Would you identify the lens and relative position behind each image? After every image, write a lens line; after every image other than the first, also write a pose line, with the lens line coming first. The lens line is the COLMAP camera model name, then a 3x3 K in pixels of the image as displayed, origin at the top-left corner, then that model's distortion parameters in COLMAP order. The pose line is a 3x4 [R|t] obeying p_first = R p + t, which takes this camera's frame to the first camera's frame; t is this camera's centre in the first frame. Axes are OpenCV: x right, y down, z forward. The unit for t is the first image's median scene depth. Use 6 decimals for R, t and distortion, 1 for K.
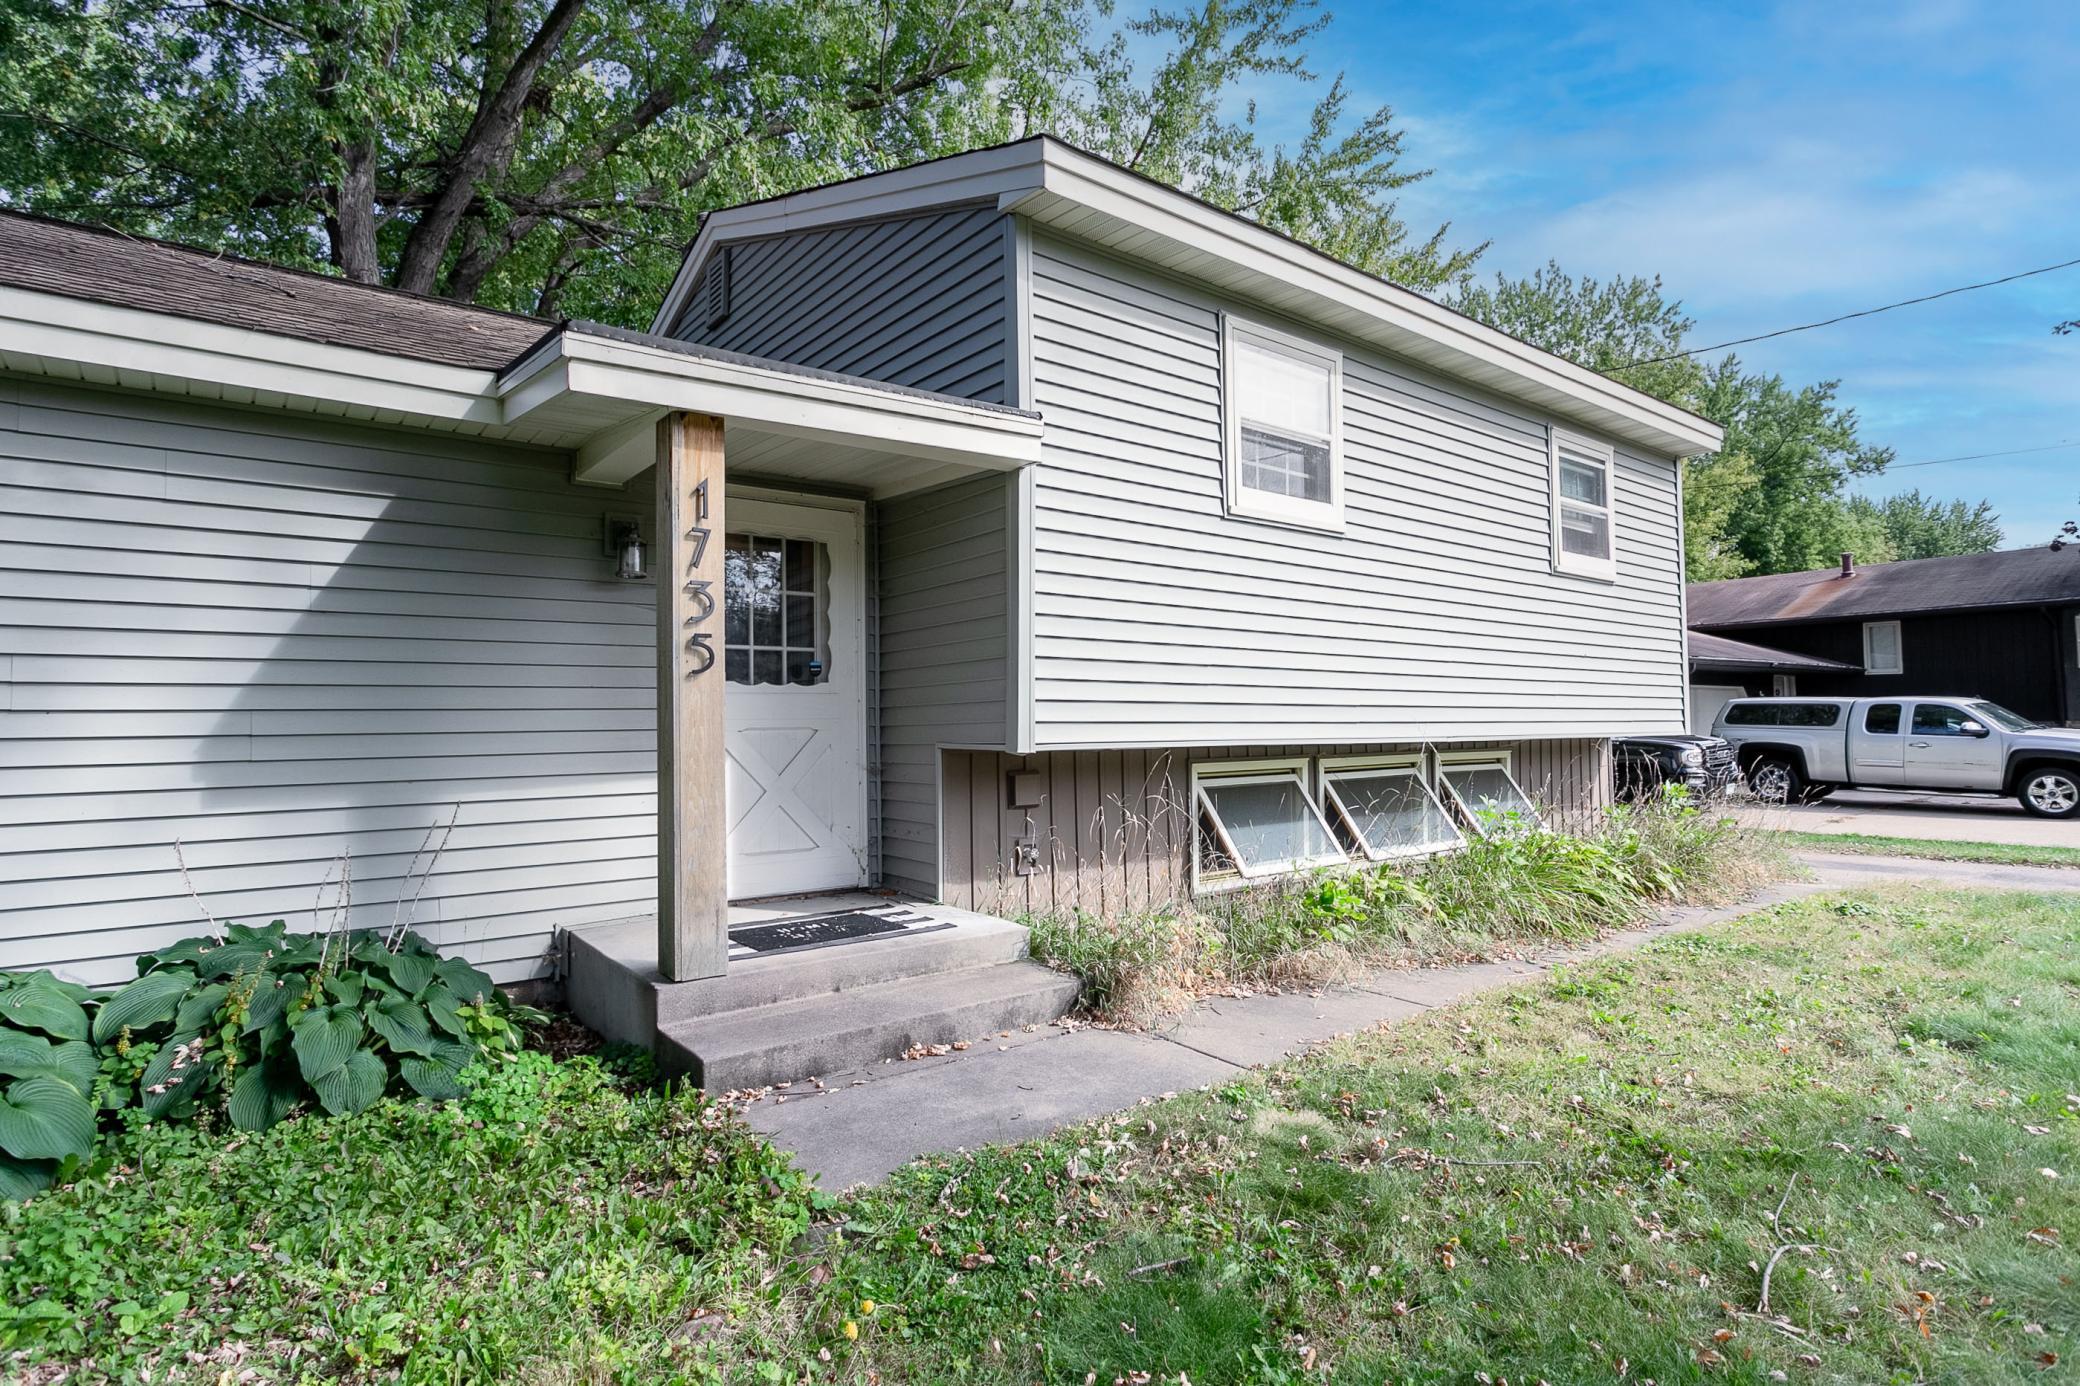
lens RADIAL K [[1048.8, 0, 1038.3], [0, 1048.8, 683.8], [0, 0, 1]] dist [-0.009602, 0.000438]
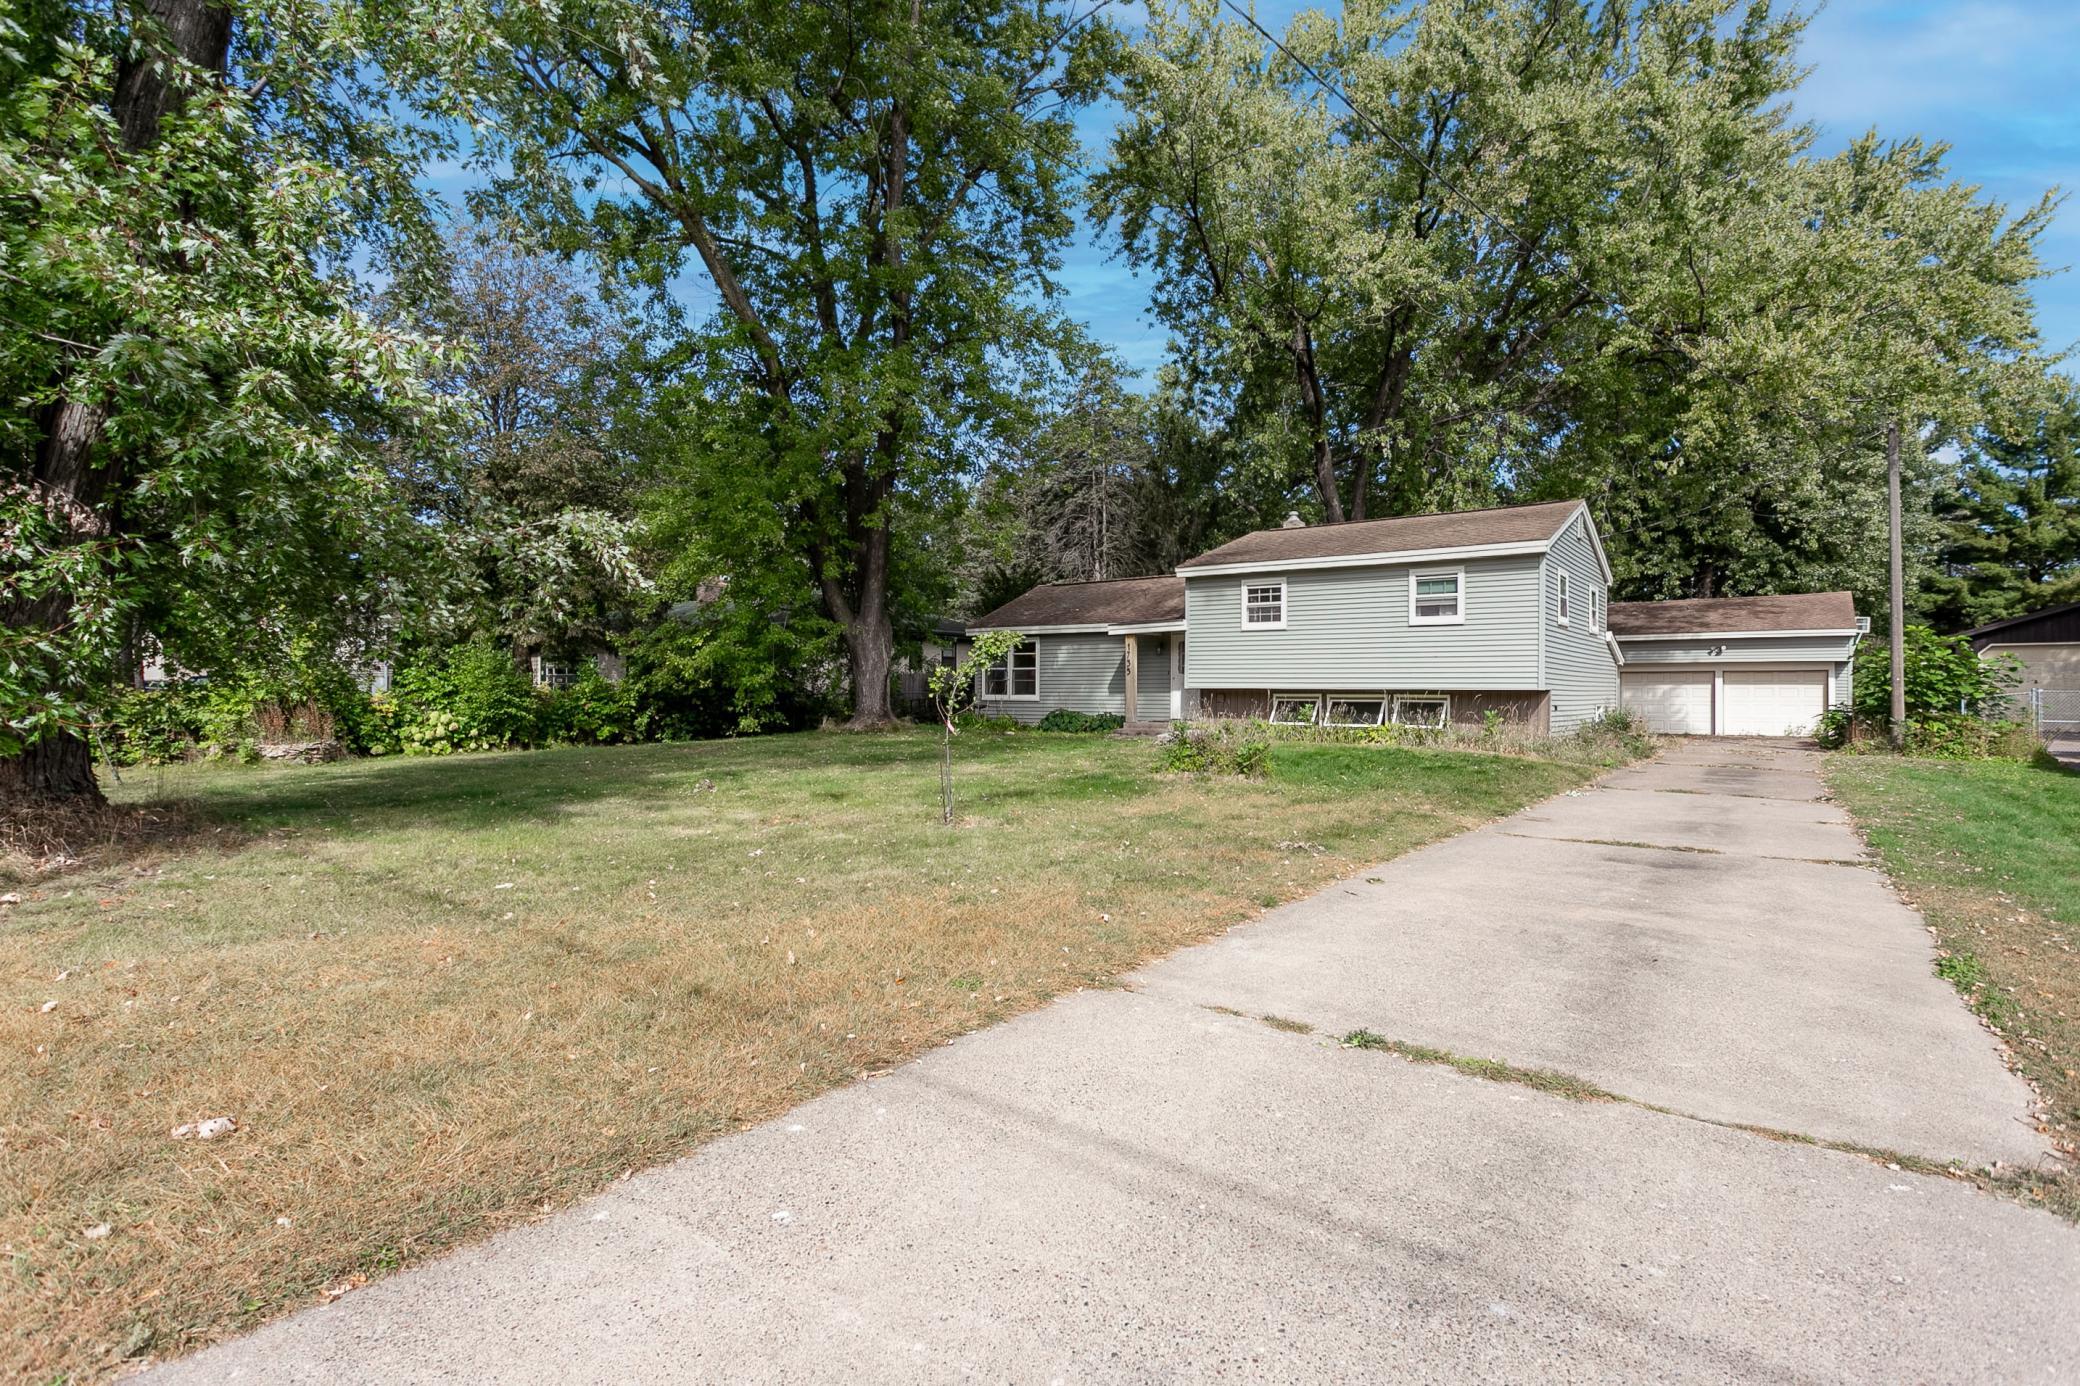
lens RADIAL K [[1026.9, 0, 1038.5], [0, 1026.9, 683.8], [0, 0, 1]] dist [-0.002483, 0.000987]
pose [[0.268544, 0.005766, -0.963250, 3.570811], [0.033185, 0.999333, 0.015233, -0.042109], [0.962696, -0.036056, 0.268174, -0.771618]]
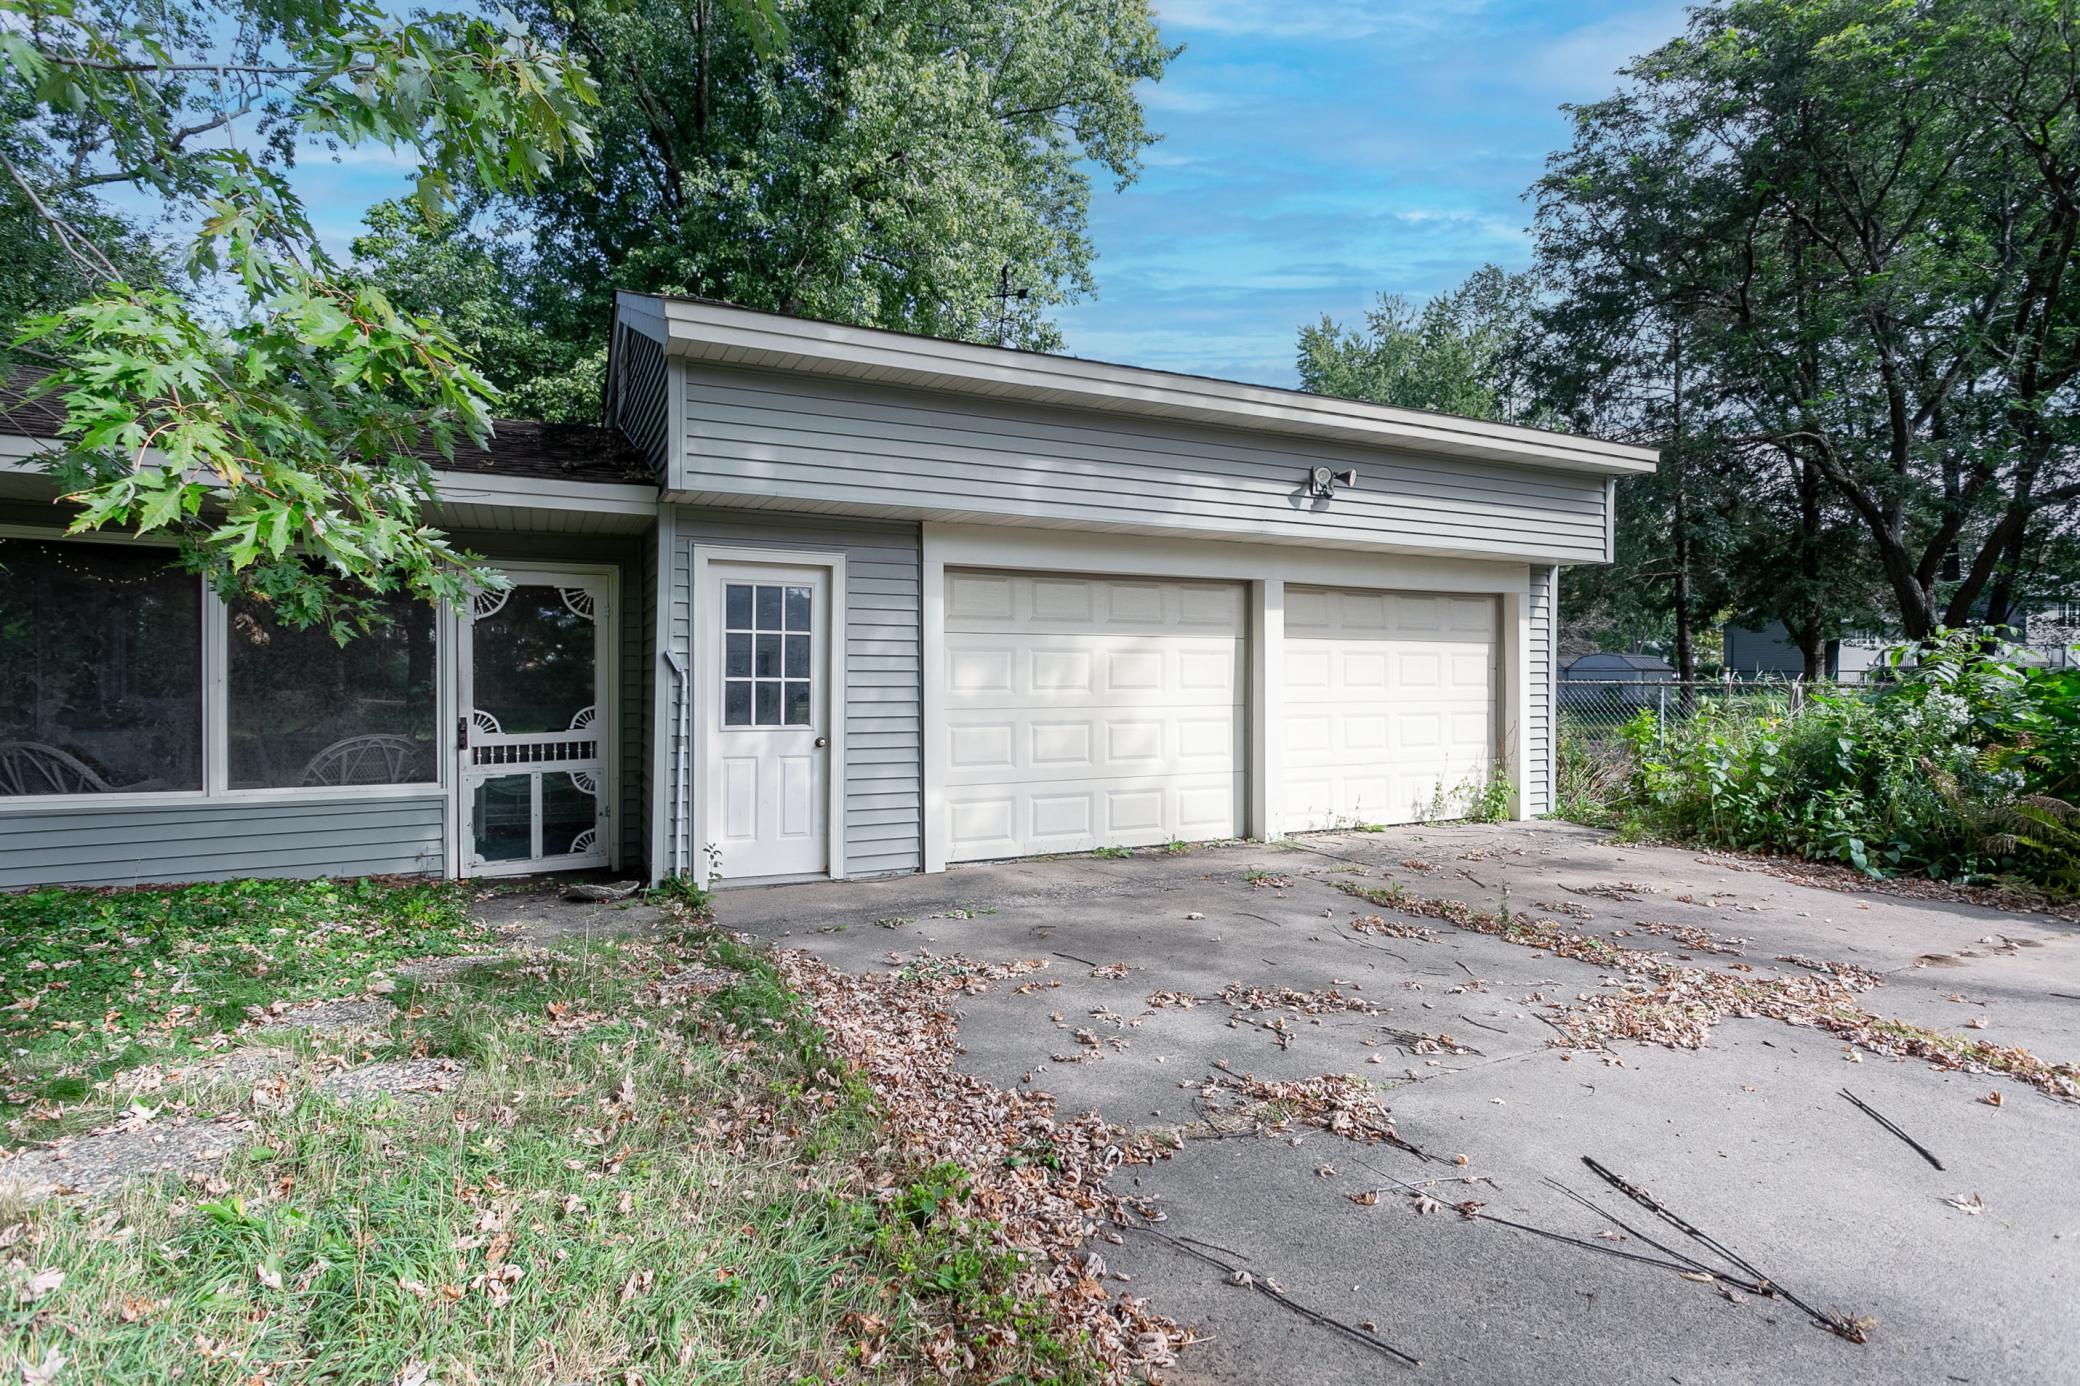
lens RADIAL K [[1026.9, 0, 1038.5], [0, 1026.9, 683.8], [0, 0, 1]] dist [-0.002483, 0.000987]
pose [[0.975567, 0.011736, -0.219390, -0.737533], [-0.001052, 0.998810, 0.048755, 0.164032], [0.219702, -0.047333, 0.974418, 2.791023]]
